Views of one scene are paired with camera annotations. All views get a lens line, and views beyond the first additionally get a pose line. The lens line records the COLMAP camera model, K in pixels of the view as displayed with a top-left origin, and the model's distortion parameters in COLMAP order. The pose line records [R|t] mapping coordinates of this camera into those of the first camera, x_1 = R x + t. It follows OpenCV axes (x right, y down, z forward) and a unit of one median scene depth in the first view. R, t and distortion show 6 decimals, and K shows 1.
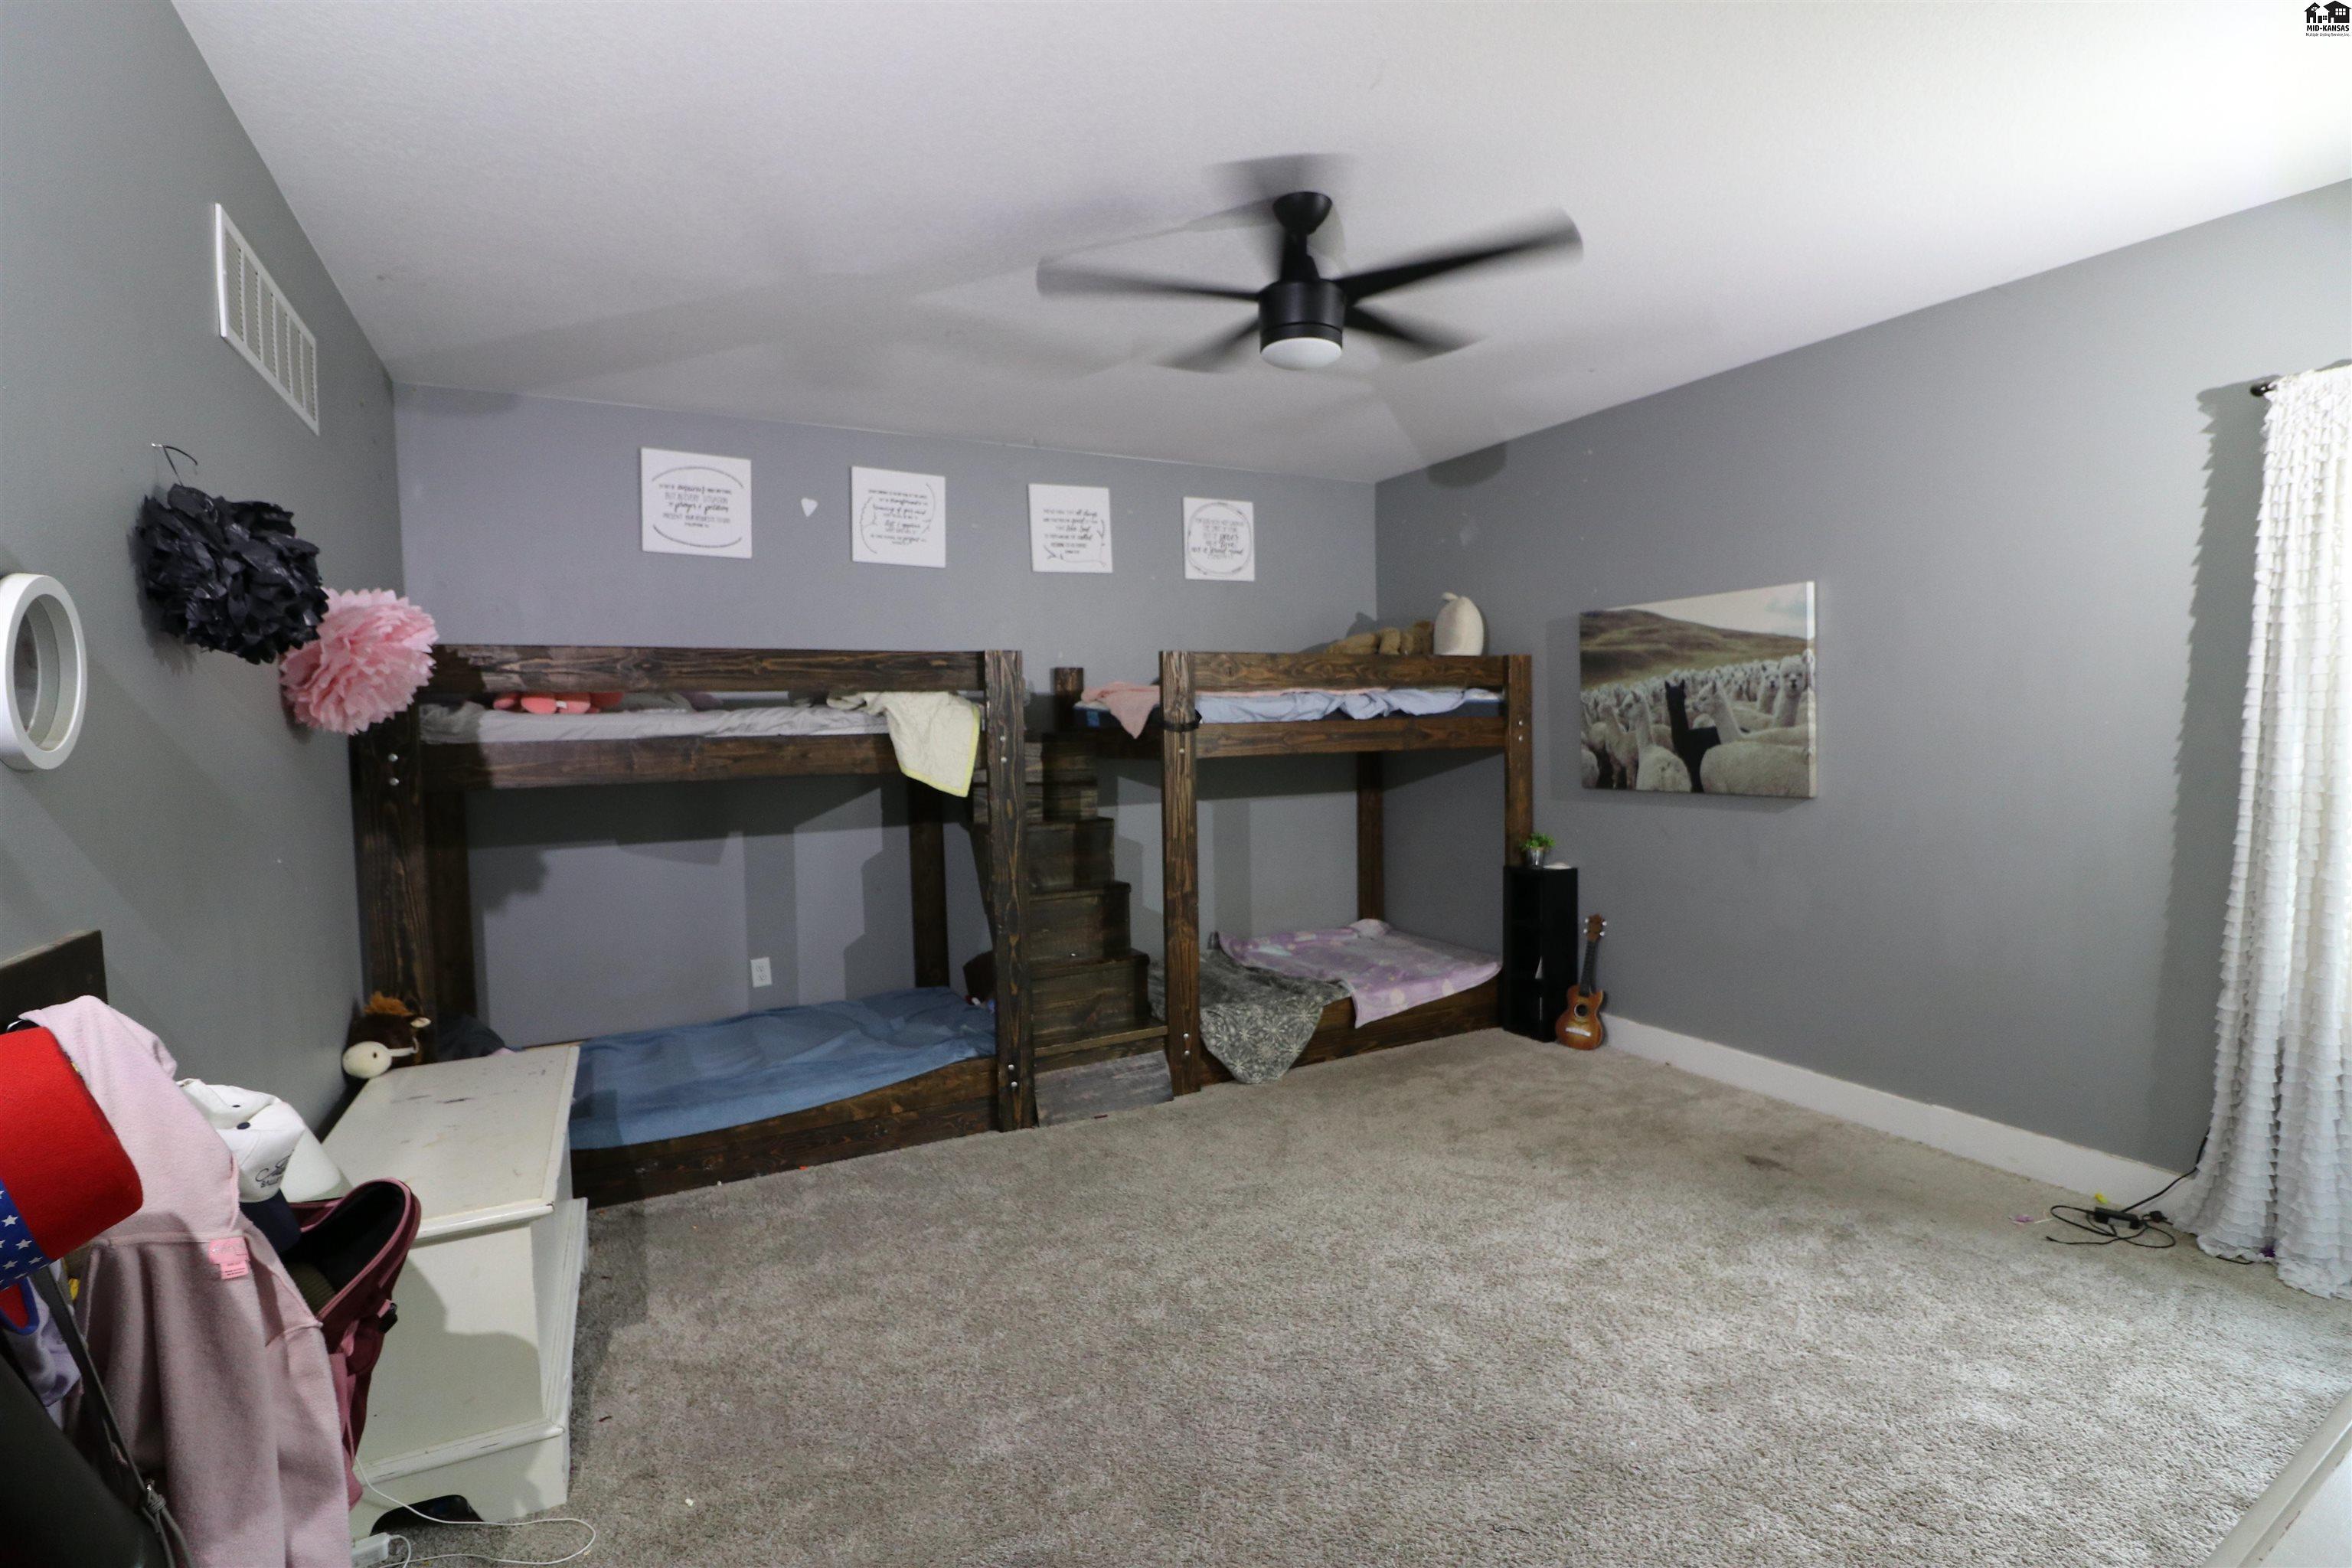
lens RADIAL K [[1084.0, 0, 1187.7], [0, 1084.0, 794.0], [0, 0, 1]] dist [-0.010451, -0.008722]
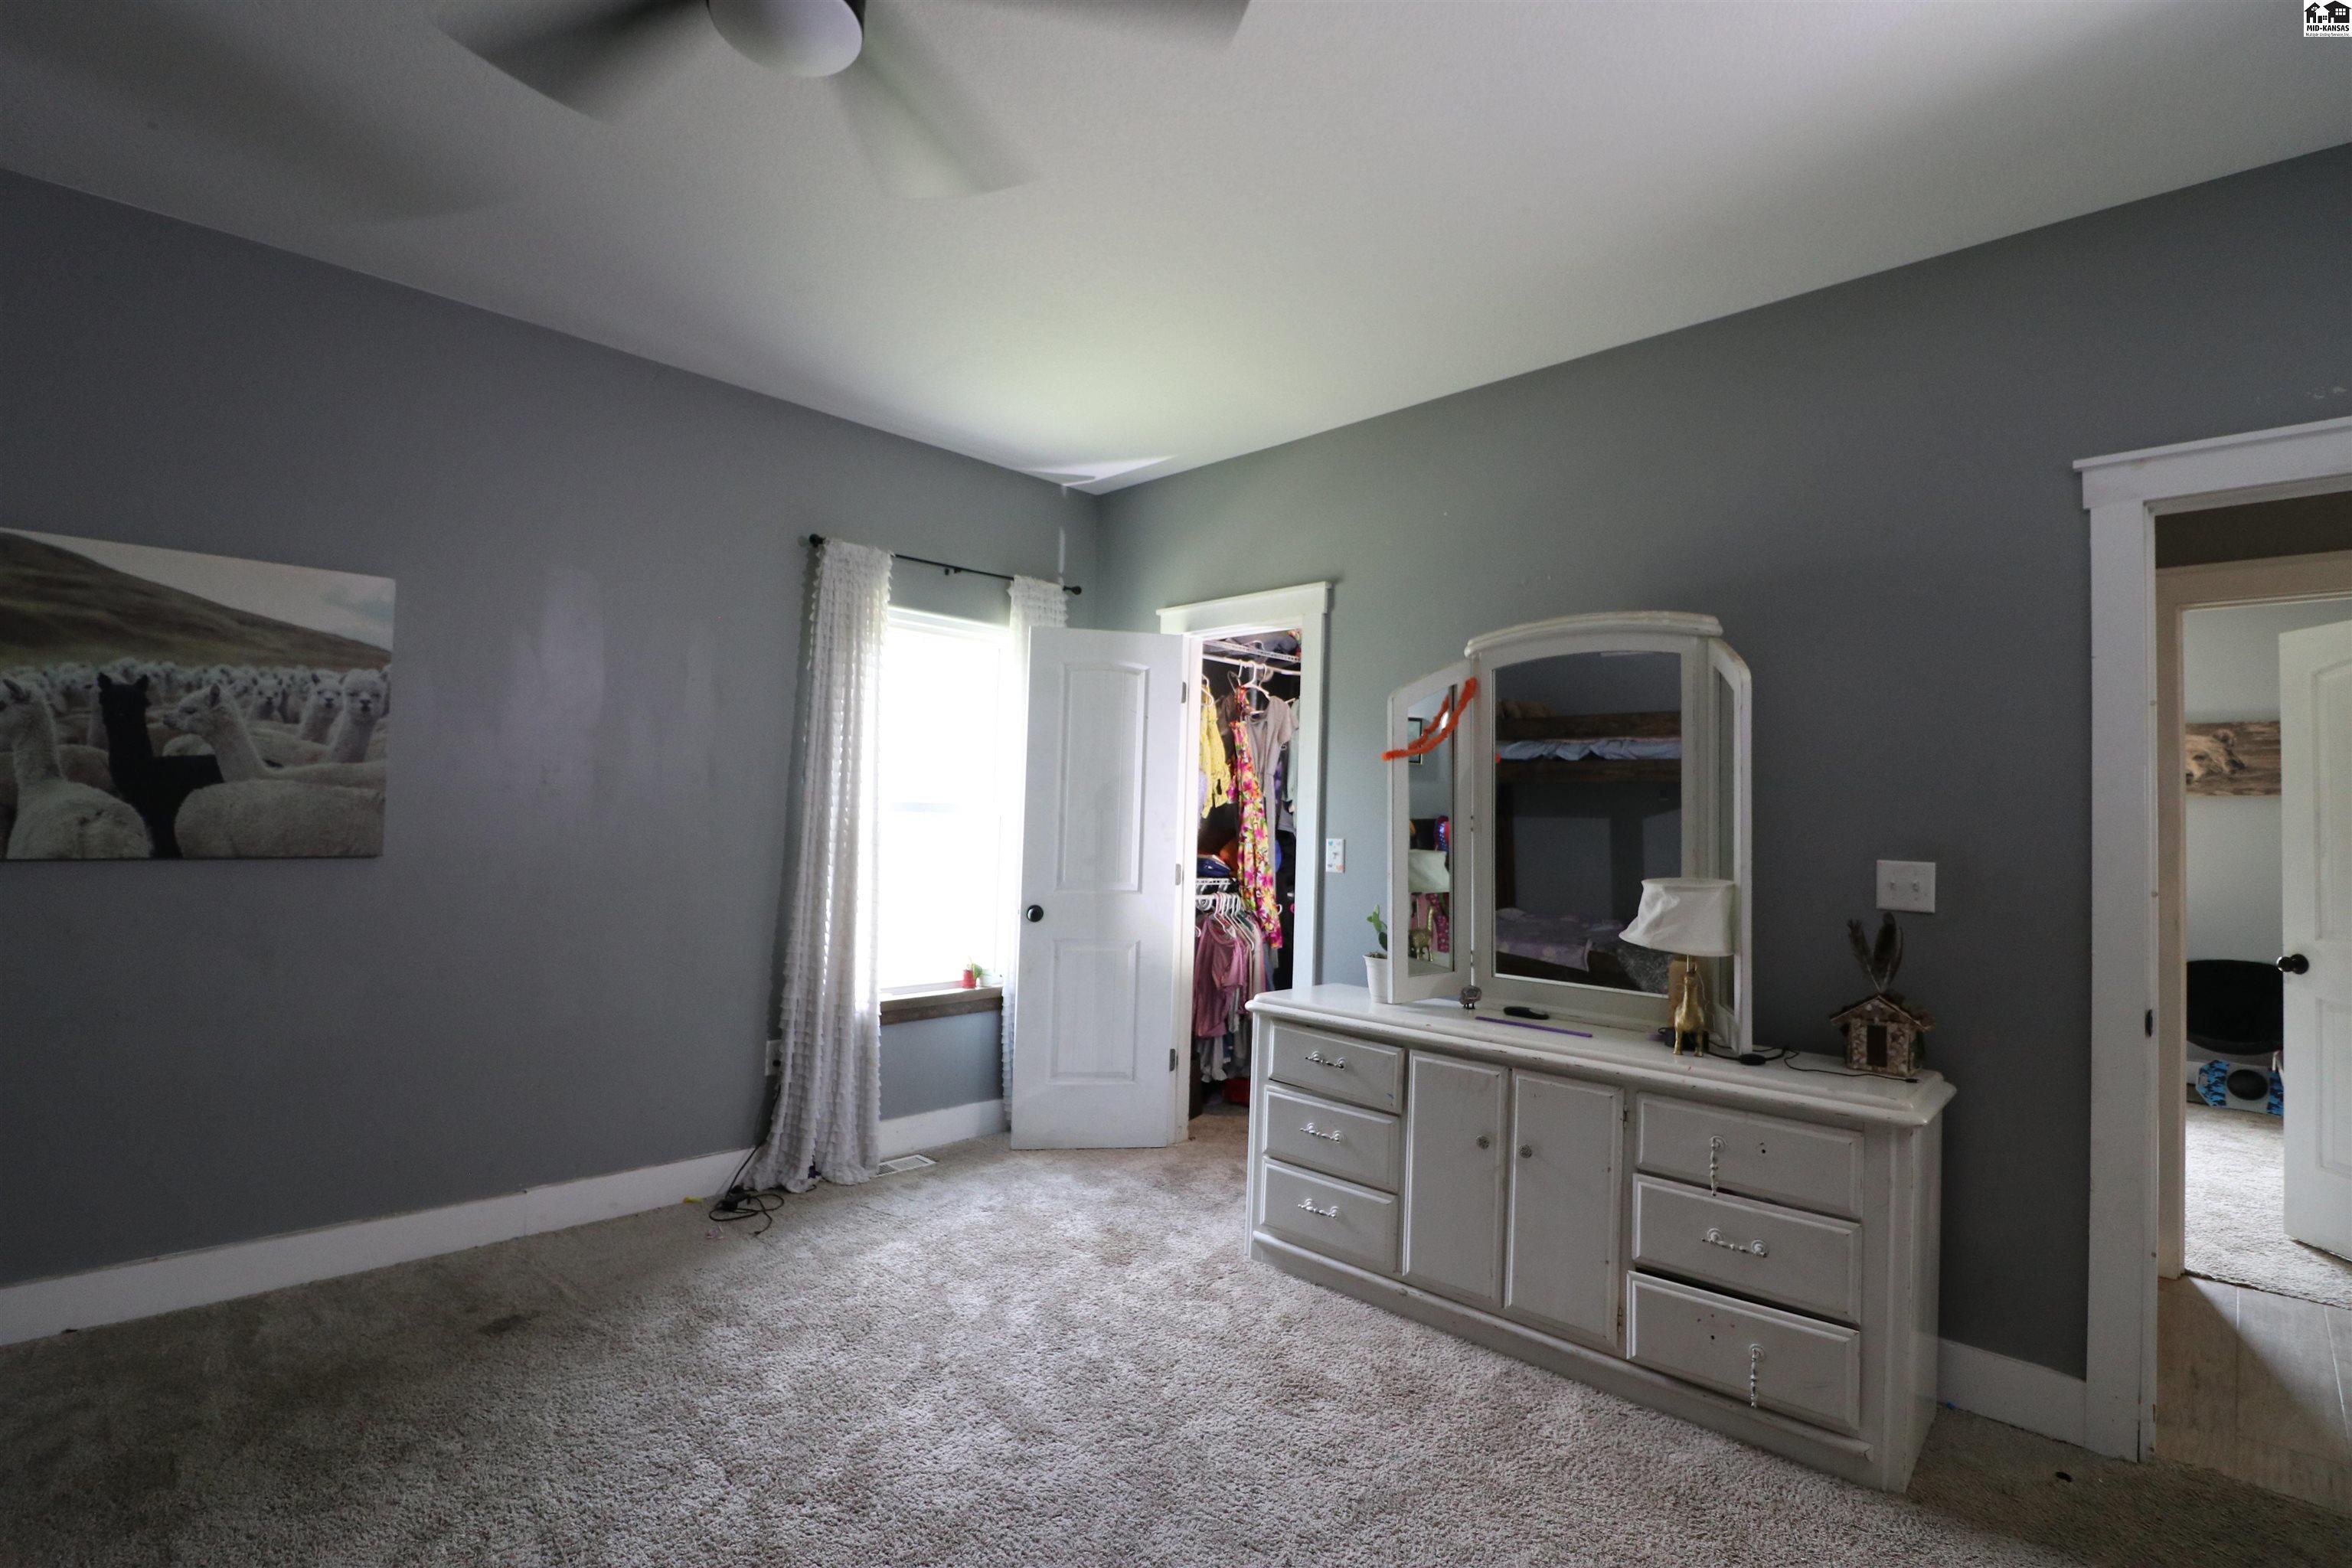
lens RADIAL K [[1084.0, 0, 1181.8], [0, 1084.0, 774.6], [0, 0, 1]] dist [-0.010451, -0.008722]
pose [[-0.290962, 0.040679, 0.955869, -0.309475], [0.034465, 0.998893, -0.032019, -0.009780], [-0.956114, 0.023628, -0.292042, 0.641949]]
